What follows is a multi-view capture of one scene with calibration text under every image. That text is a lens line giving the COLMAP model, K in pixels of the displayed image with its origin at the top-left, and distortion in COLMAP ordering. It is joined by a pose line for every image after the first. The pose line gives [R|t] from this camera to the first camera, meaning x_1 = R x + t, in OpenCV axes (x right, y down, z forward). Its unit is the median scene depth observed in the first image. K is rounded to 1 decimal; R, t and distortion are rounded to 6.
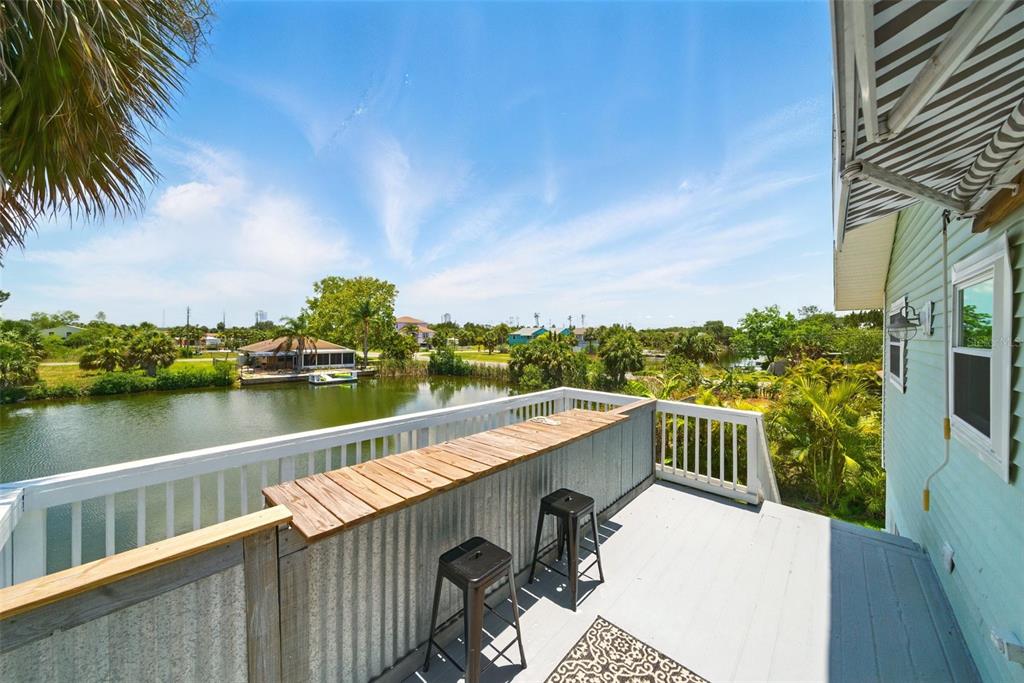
lens RADIAL K [[360.5, 0, 512.5], [0, 360.5, 339.0], [0, 0, 1]] dist [0.000377, 0.000545]
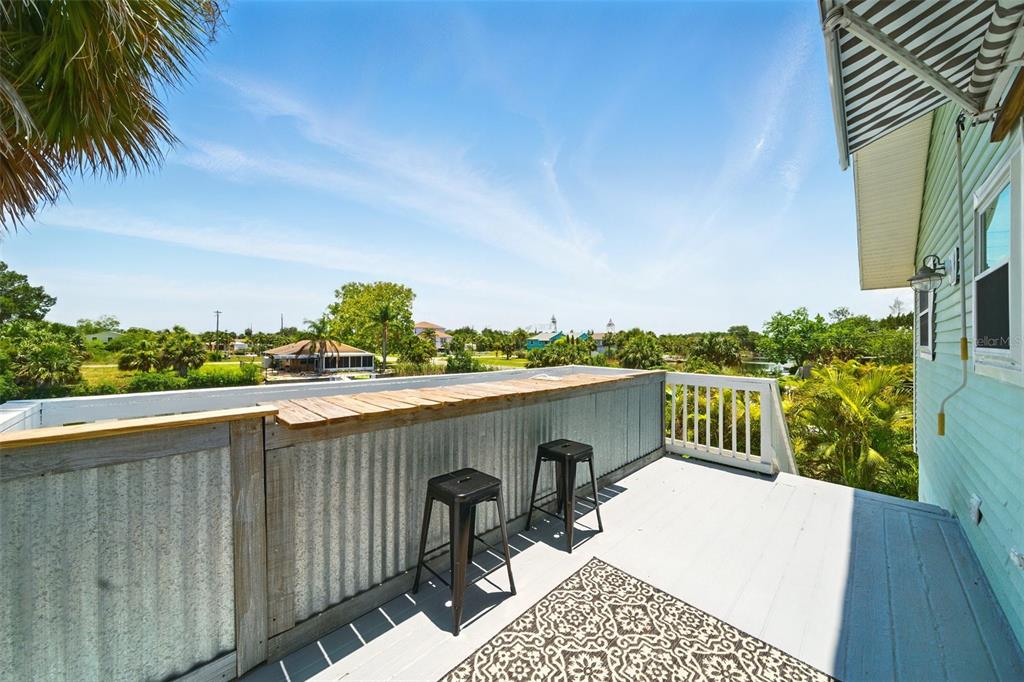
lens RADIAL K [[362.4, 0, 512.0], [0, 362.4, 341.0], [0, 0, 1]] dist [-0.002331, 0.001696]
pose [[0.998713, -0.000756, -0.050706, 0.015263], [0.000161, 0.999931, -0.011754, 0.044405], [0.050712, 0.011731, 0.998644, 0.000499]]
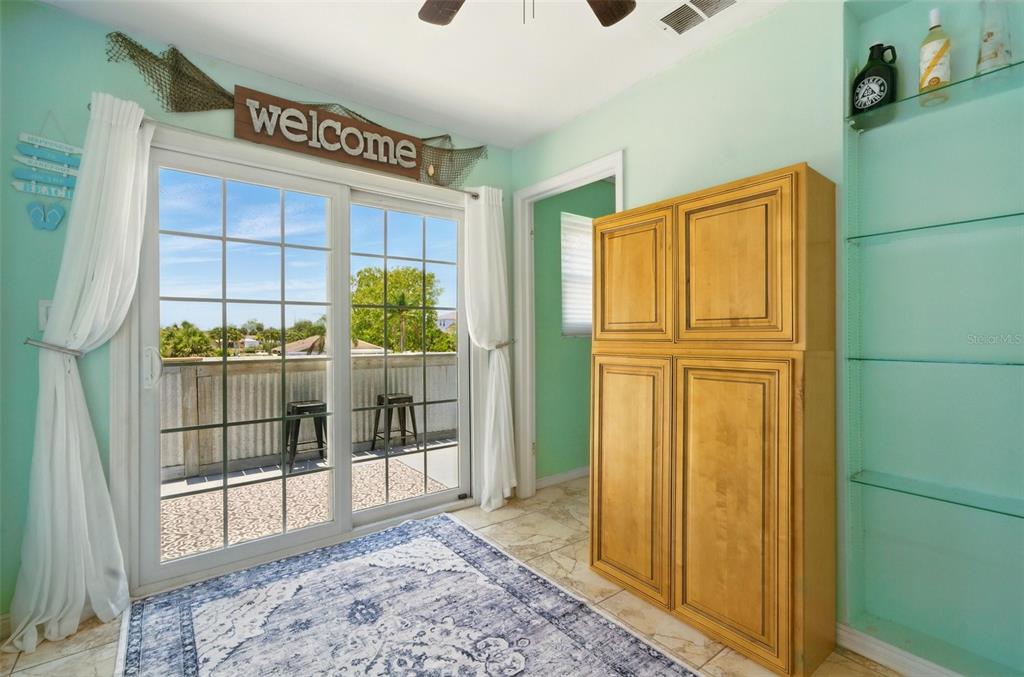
lens RADIAL K [[460.0, 0, 513.5], [0, 460.0, 333.5], [0, 0, 1]] dist [-0.042062, 0.034845]
pose [[0.984893, -0.011314, -0.172793, 0.246863], [0.008800, 0.999844, -0.015309, 0.058483], [0.172939, 0.013557, 0.984839, -0.198456]]
